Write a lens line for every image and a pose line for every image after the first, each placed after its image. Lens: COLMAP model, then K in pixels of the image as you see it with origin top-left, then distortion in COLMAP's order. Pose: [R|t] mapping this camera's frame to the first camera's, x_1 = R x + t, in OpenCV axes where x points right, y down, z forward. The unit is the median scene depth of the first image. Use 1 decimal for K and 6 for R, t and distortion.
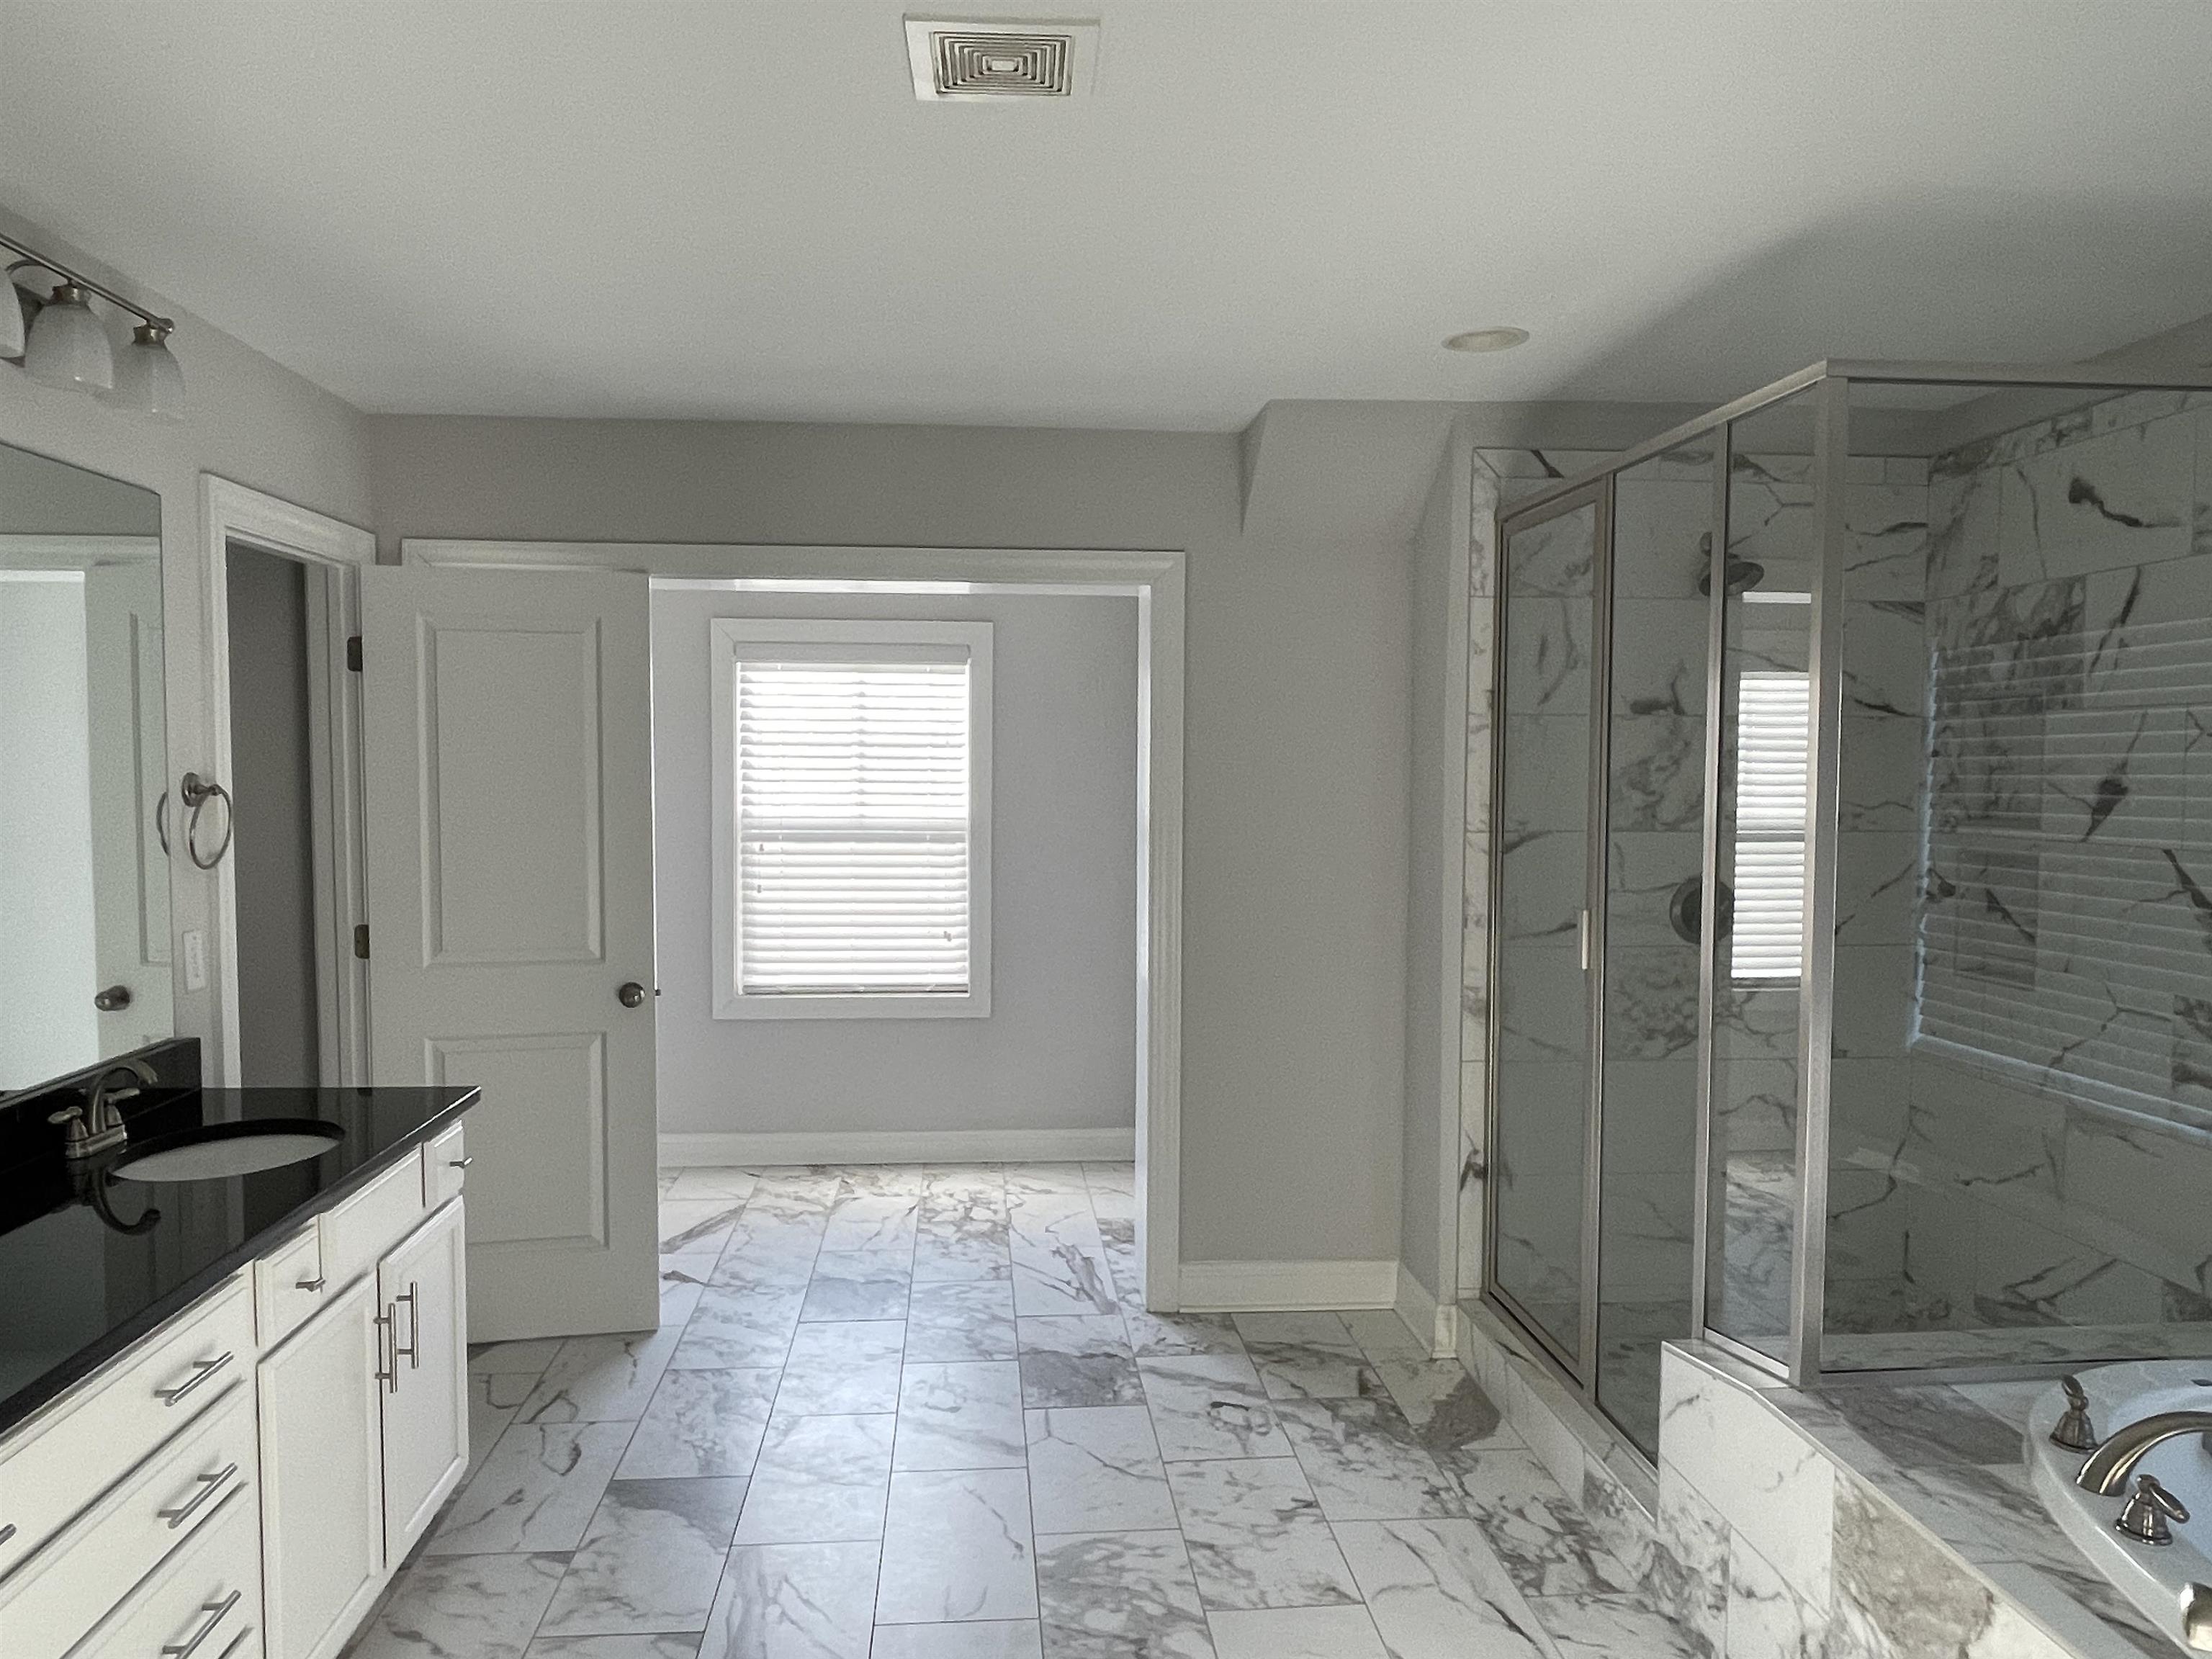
lens RADIAL K [[1517.5, 0, 1101.1], [0, 1517.5, 841.9], [0, 0, 1]] dist [-0.003315, -0.008067]
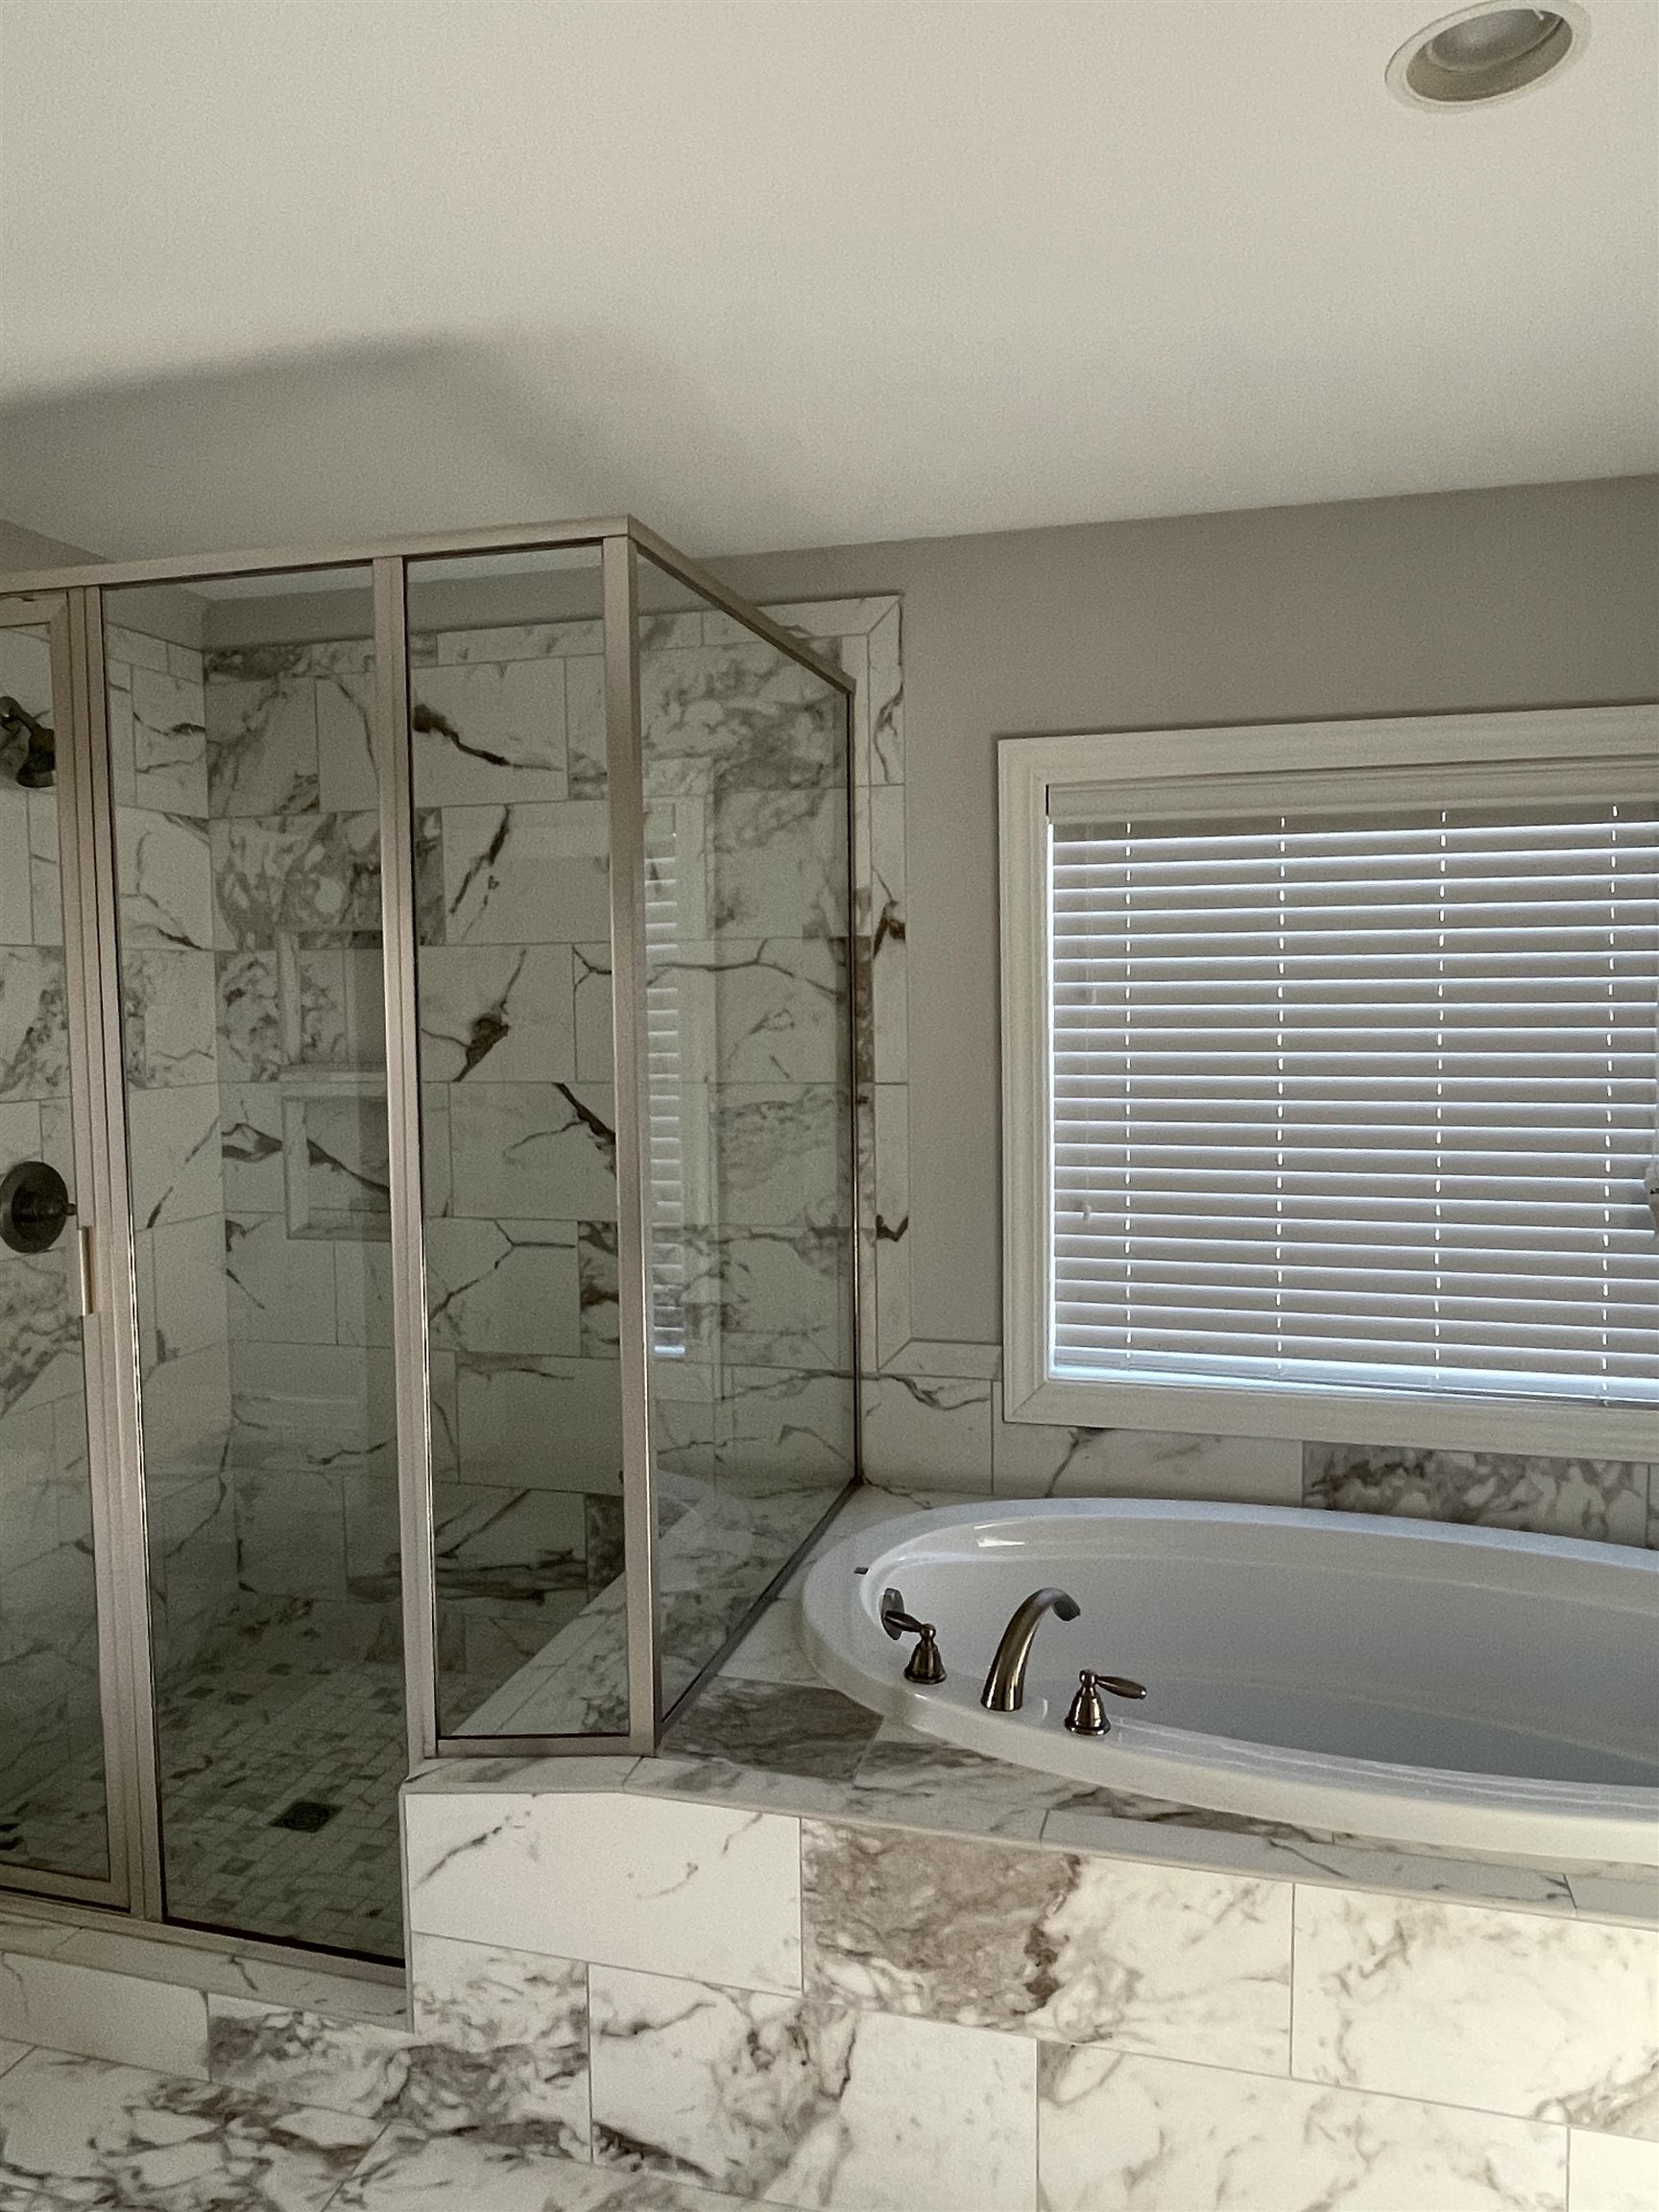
lens RADIAL K [[1517.5, 0, 829.7], [0, 1517.5, 1099.2], [0, 0, 1]] dist [-0.003315, -0.008067]
pose [[0.344804, -0.075006, 0.935673, -0.182685], [0.062513, 0.996424, 0.056839, -0.028896], [-0.936591, 0.038894, 0.348260, 0.421022]]
